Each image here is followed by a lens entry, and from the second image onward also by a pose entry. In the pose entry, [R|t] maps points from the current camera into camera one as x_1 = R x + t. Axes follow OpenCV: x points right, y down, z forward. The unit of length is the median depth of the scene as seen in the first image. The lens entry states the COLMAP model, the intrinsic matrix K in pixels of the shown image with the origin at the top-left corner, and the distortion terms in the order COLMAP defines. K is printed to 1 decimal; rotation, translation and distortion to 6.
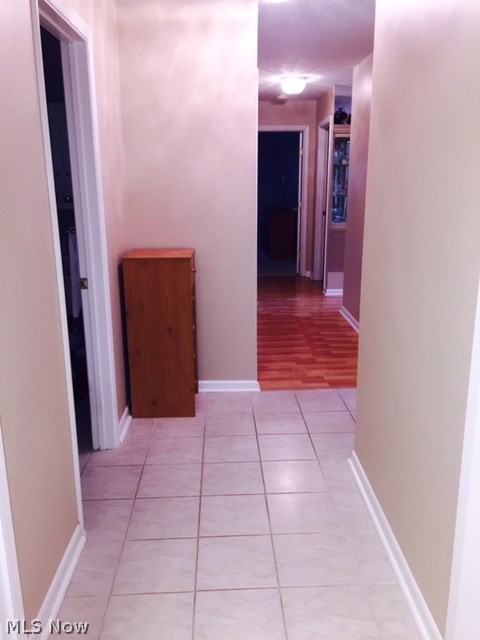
lens RADIAL K [[539.8, 0, 239.7], [0, 539.8, 321.7], [0, 0, 1]] dist [0.062332, -0.087615]
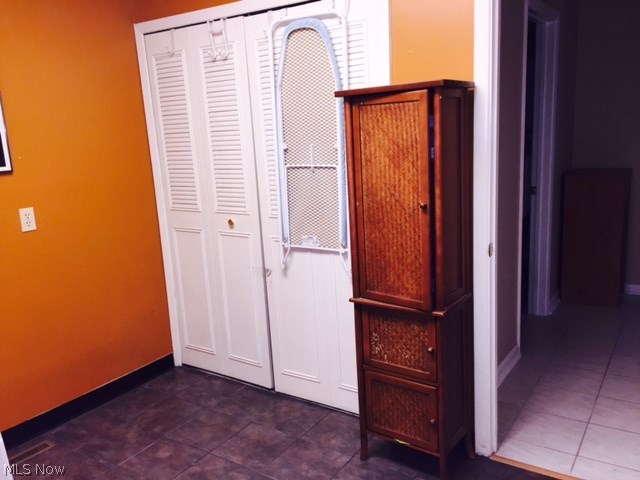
lens RADIAL K [[539.8, 0, 318.4], [0, 539.8, 239.4], [0, 0, 1]] dist [0.062332, -0.087615]
pose [[0.804508, 0.079881, -0.588546, 0.098690], [-0.103821, 0.994572, -0.006928, 0.120444], [0.584798, 0.066677, 0.808434, -0.437276]]
